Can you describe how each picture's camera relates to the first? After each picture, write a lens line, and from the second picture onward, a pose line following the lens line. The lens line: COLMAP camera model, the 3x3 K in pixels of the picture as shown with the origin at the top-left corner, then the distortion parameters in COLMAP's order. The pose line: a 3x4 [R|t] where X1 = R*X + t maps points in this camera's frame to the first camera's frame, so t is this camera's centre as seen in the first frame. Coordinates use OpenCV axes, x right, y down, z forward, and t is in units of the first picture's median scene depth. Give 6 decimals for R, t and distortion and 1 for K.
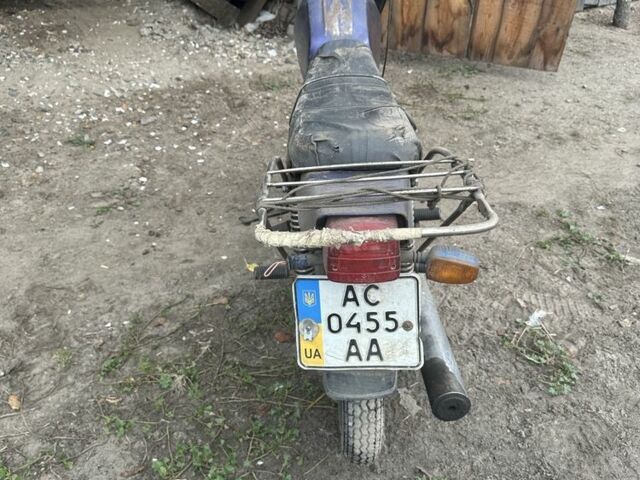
lens RADIAL K [[606.0, 0, 320.0], [0, 606.0, 240.0], [0, 0, 1]] dist [0.117997, -0.290863]
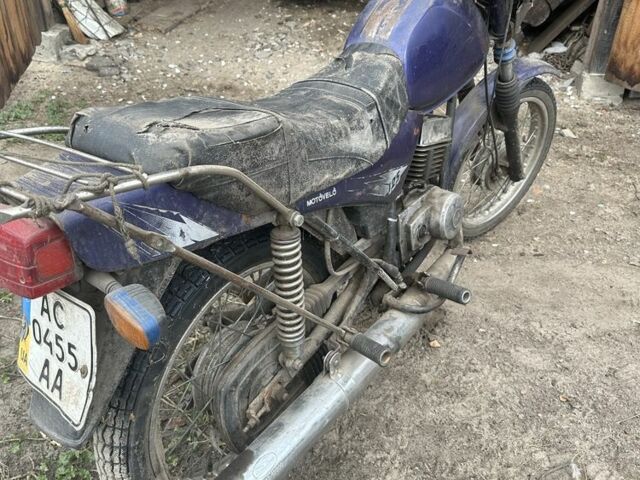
lens RADIAL K [[606.0, 0, 320.0], [0, 606.0, 240.0], [0, 0, 1]] dist [0.117997, -0.290863]
pose [[0.792287, 0.304645, -0.528652, 0.388722], [-0.329573, 0.942837, 0.049398, -0.079250], [0.513482, 0.135092, 0.847400, 0.250308]]
